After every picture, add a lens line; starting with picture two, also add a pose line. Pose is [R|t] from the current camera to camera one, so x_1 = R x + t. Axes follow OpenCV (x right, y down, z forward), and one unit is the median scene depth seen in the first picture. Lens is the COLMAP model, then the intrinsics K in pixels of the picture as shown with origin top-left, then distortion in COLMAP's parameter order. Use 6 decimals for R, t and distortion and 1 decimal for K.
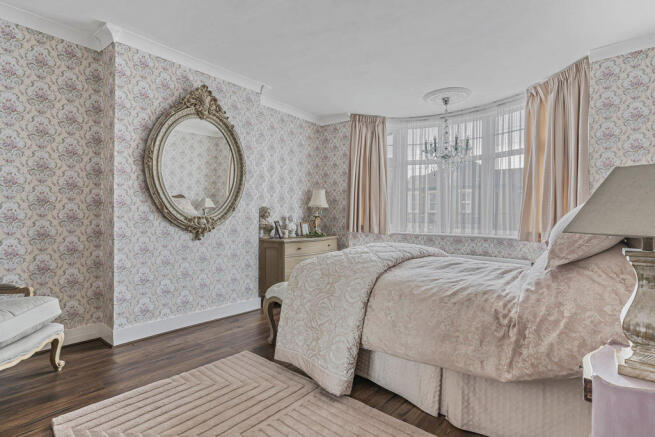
lens RADIAL K [[317.8, 0, 327.5], [0, 317.8, 218.5], [0, 0, 1]] dist [0.001440, 0.000206]
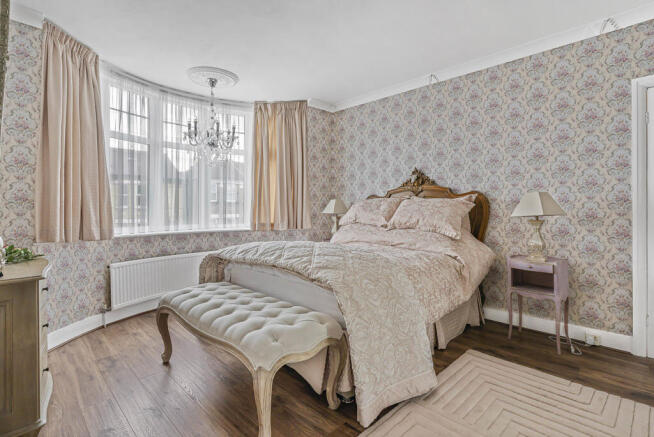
lens RADIAL K [[317.3, 0, 327.0], [0, 317.3, 218.5], [0, 0, 1]] dist [0.001440, 0.000206]
pose [[0.101649, -0.035604, 0.994183, -0.484038], [0.014171, 0.999310, 0.034339, -0.011795], [-0.994719, 0.010598, 0.102083, 0.572796]]
